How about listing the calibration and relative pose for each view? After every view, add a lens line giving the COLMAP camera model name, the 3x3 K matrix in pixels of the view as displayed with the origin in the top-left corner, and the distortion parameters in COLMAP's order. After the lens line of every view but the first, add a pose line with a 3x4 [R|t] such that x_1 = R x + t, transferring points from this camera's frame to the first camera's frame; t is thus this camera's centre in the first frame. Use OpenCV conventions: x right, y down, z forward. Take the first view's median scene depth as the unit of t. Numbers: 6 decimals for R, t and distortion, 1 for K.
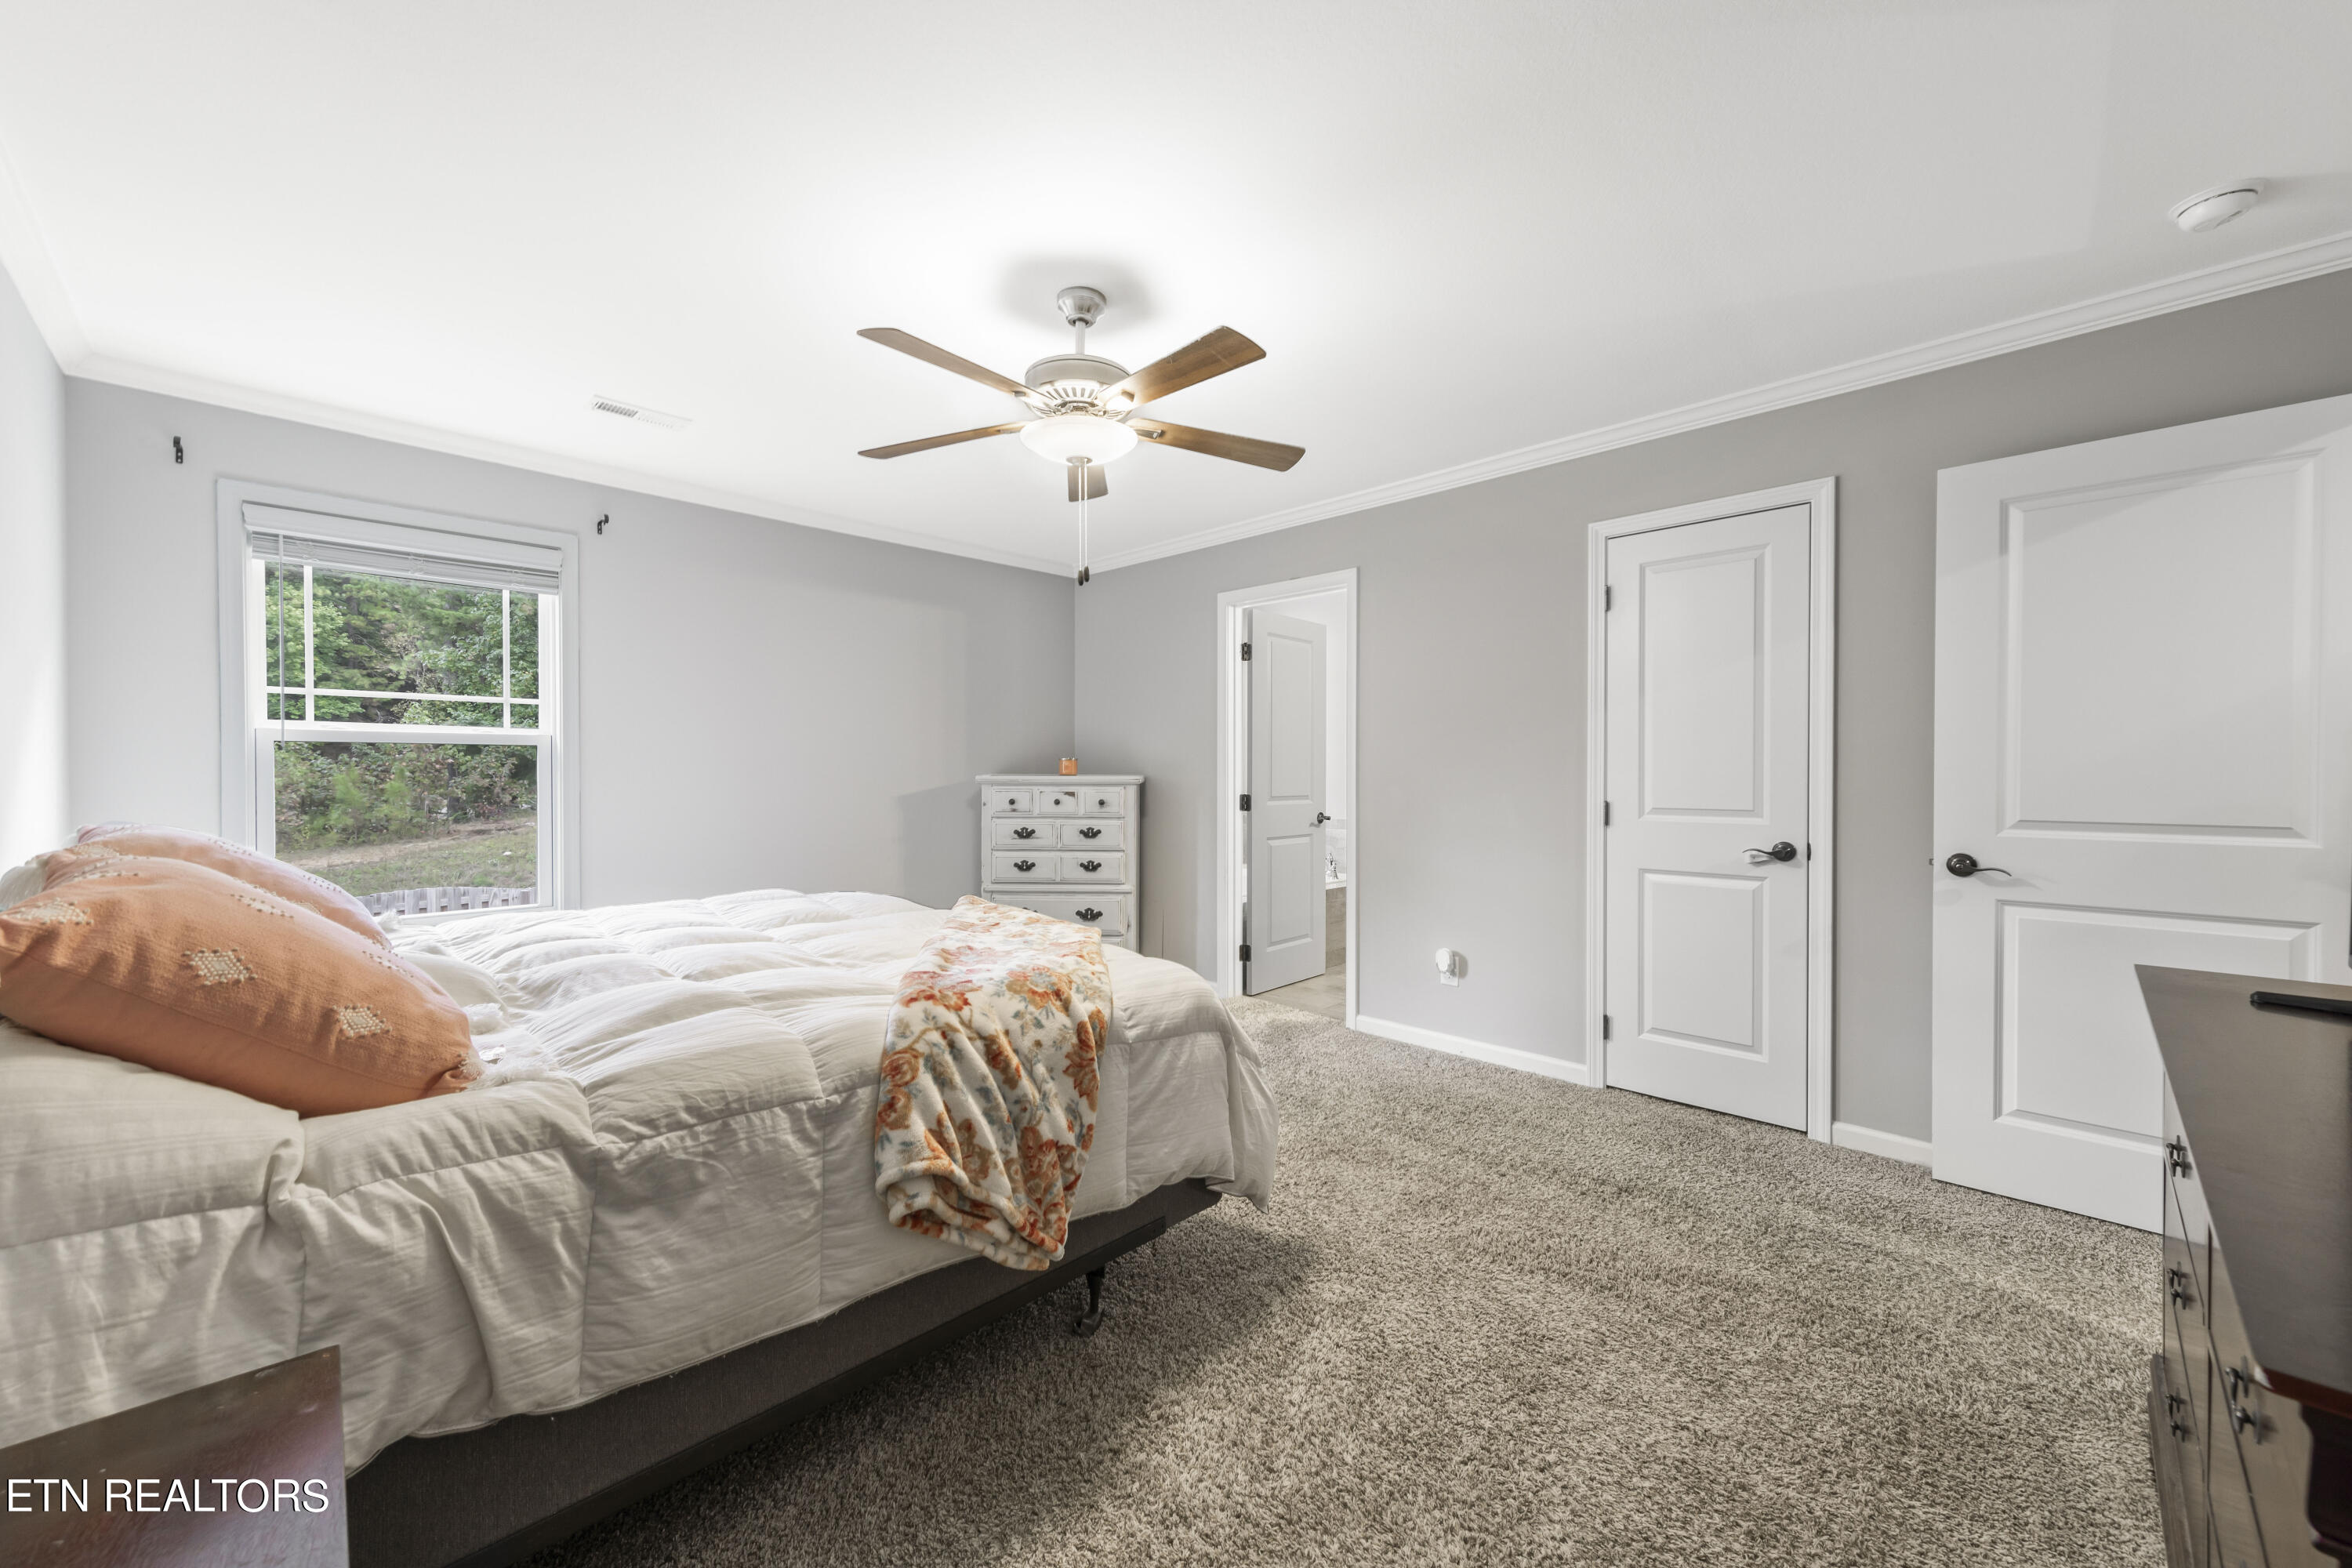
lens RADIAL K [[902.8, 0, 1178.9], [0, 902.8, 770.8], [0, 0, 1]] dist [0.001608, 0.000037]
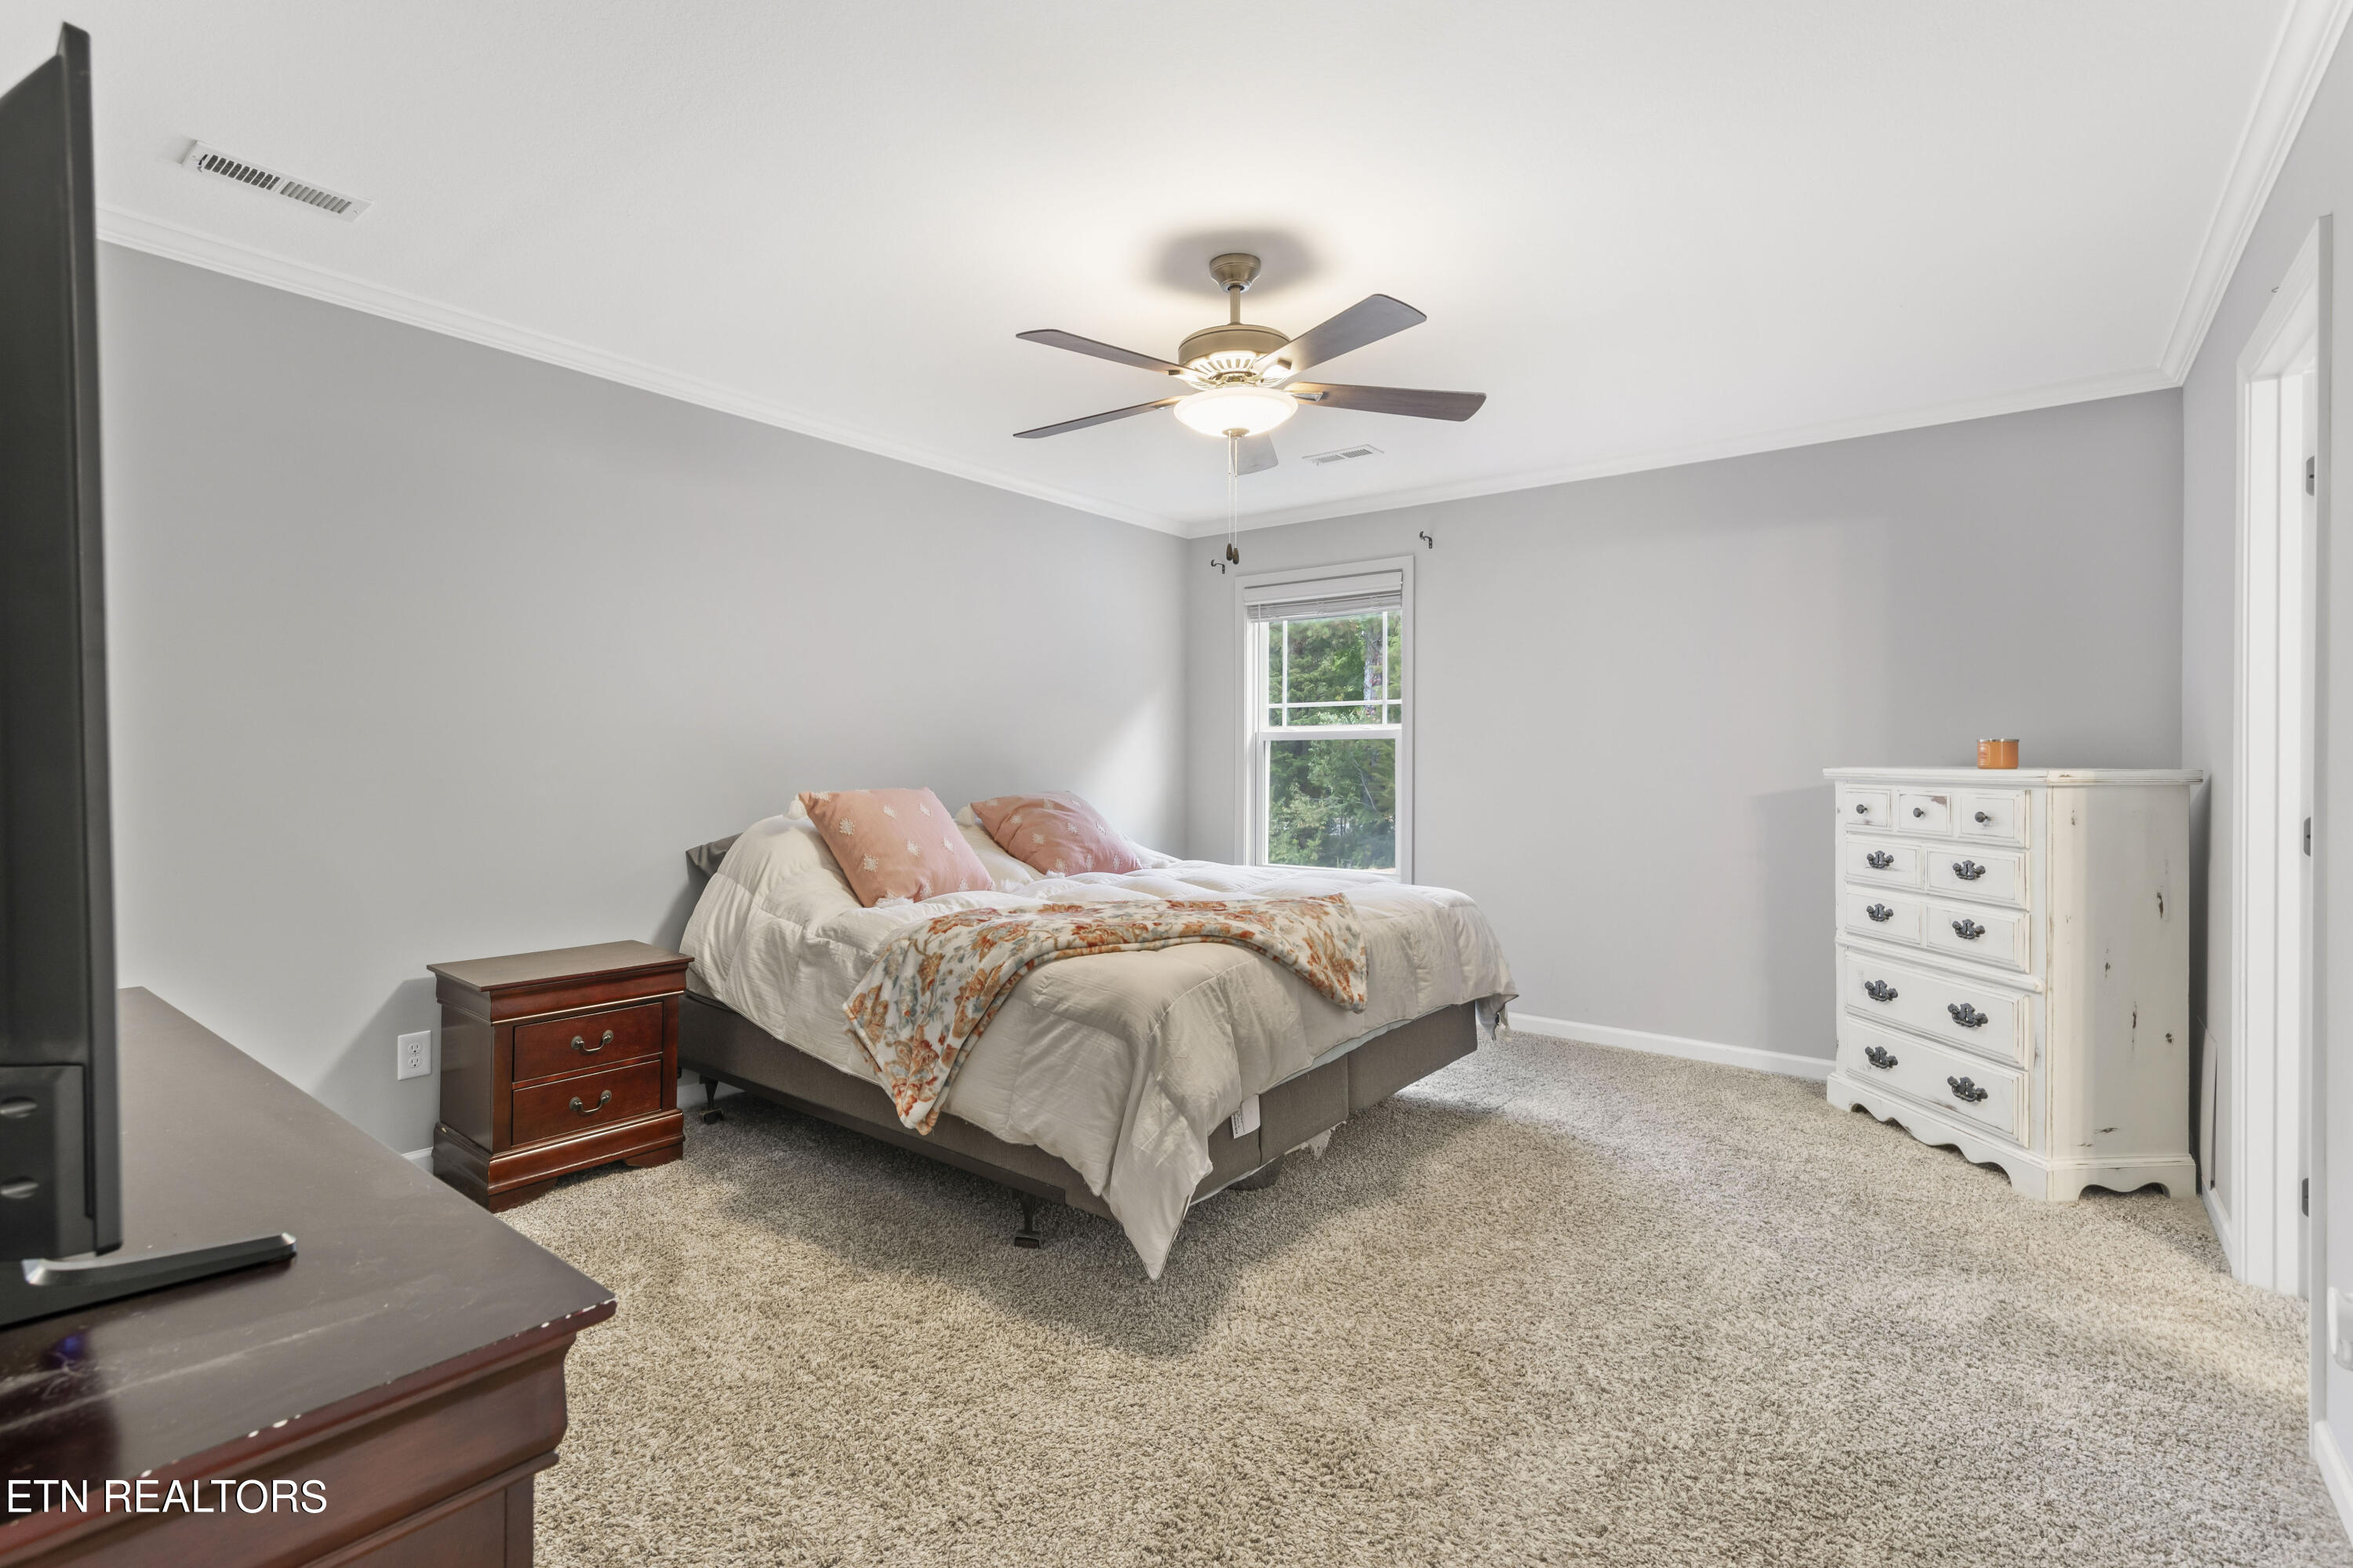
lens RADIAL K [[1079.1, 0, 1175.7], [0, 1079.1, 780.9], [0, 0, 1]] dist [0.001455, 0.000154]
pose [[0.103499, 0.016417, -0.994494, 0.671902], [-0.006819, 0.999852, 0.015796, 0.007250], [0.994606, 0.005147, 0.103595, 0.563818]]
